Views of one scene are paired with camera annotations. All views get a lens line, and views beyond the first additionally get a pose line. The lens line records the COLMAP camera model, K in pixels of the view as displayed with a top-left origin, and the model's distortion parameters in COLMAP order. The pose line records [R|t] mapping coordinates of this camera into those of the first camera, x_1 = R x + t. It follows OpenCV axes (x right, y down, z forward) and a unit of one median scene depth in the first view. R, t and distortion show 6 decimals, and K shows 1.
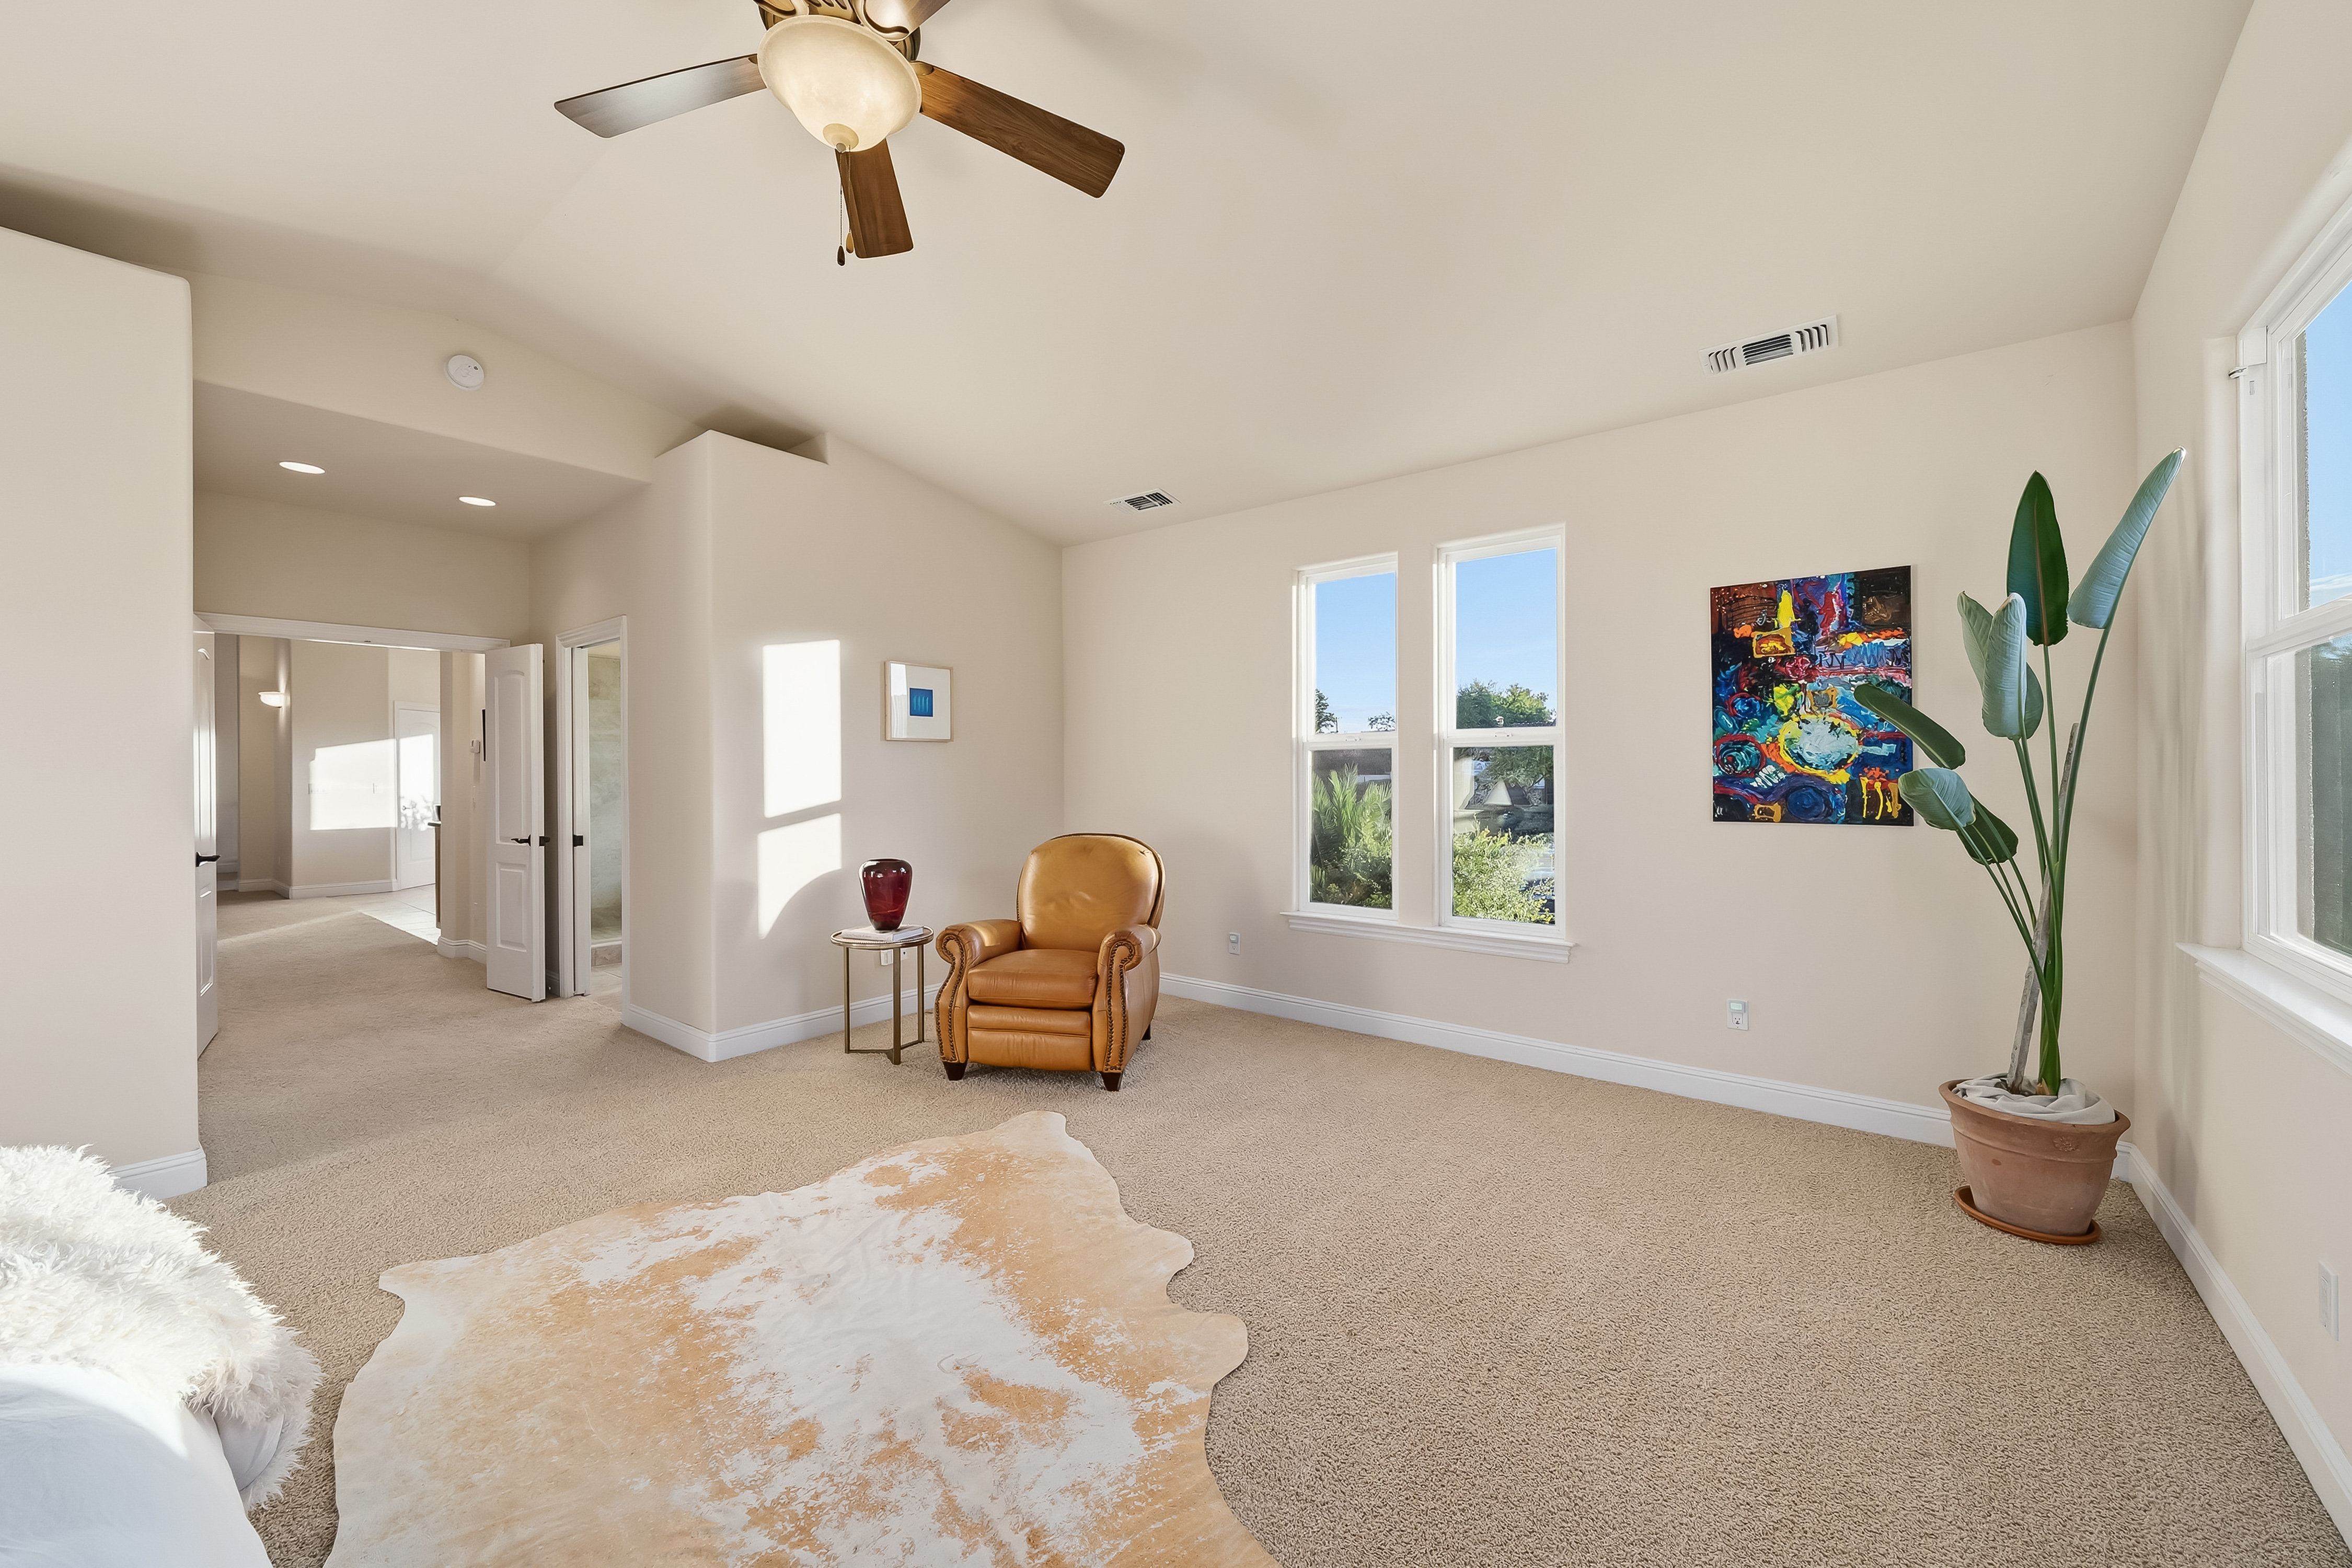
lens RADIAL K [[904.8, 0, 1164.1], [0, 904.8, 769.8], [0, 0, 1]] dist [-0.003315, -0.000227]
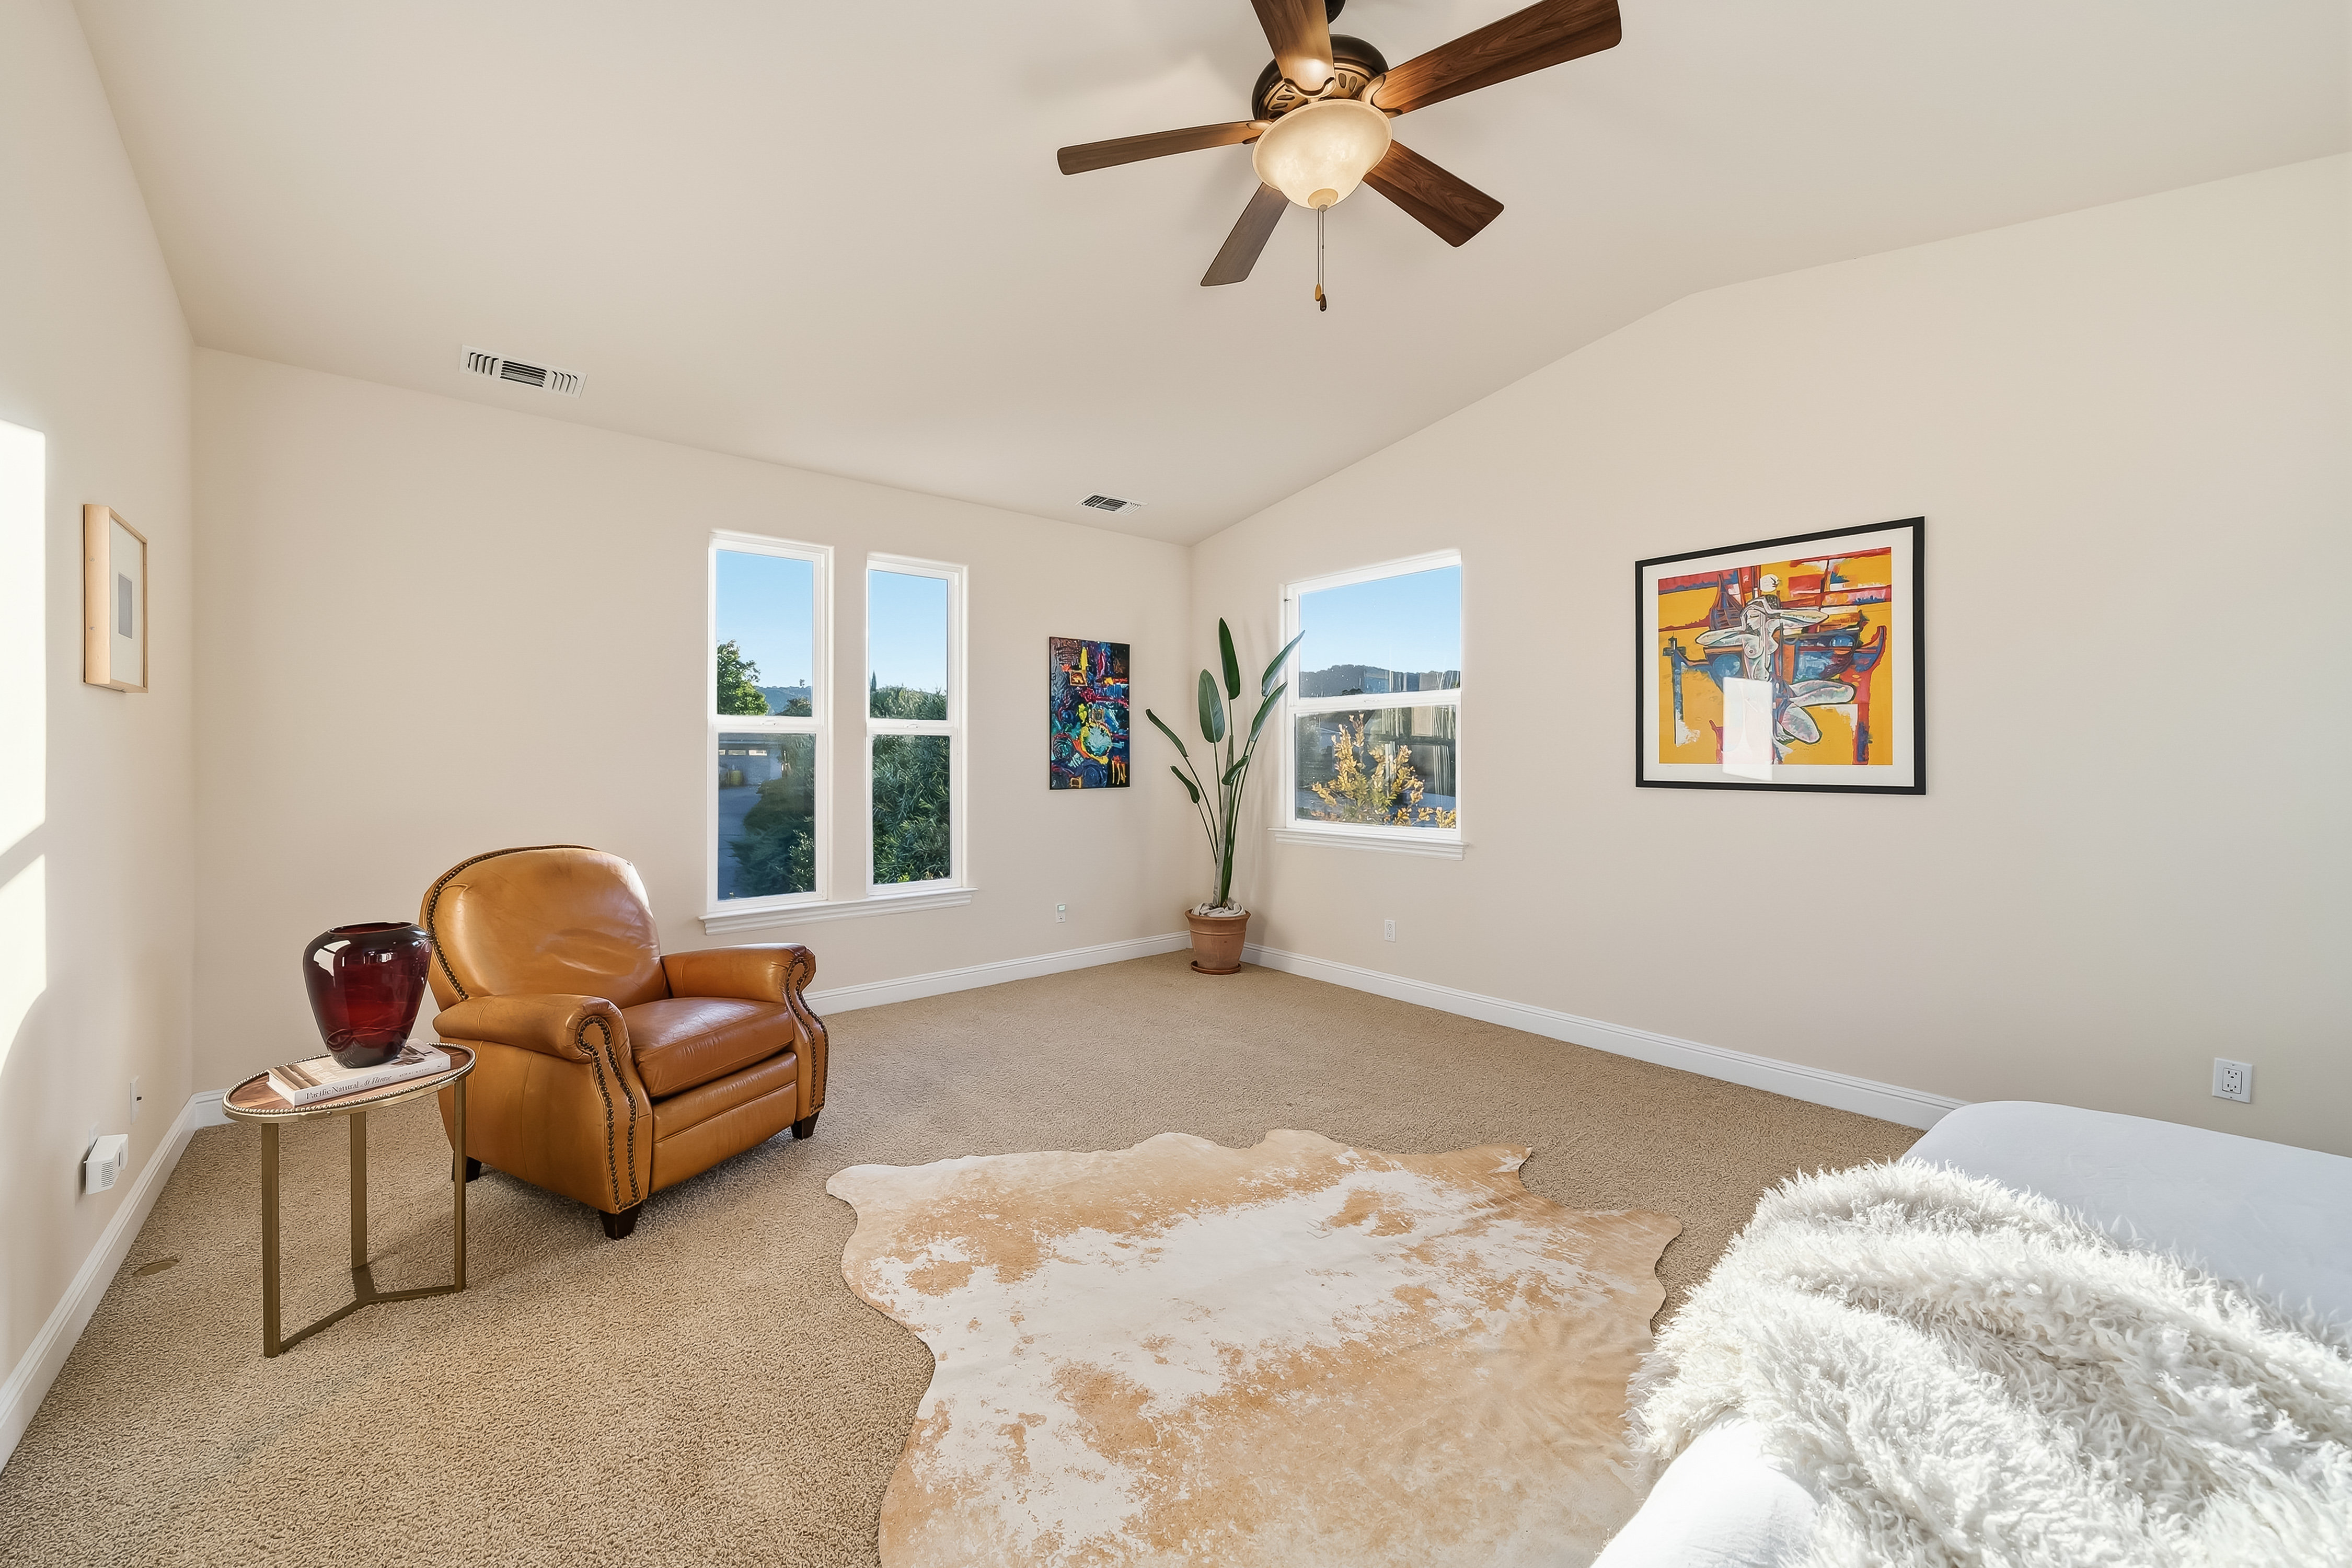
lens RADIAL K [[892.0, 0, 1121.7], [0, 892.0, 749.1], [0, 0, 1]] dist [-0.002526, -0.000177]
pose [[0.213811, 0.011342, 0.976809, -1.180547], [-0.002759, 0.999936, -0.011007, 0.006713], [-0.976871, -0.000341, 0.213828, 0.792175]]
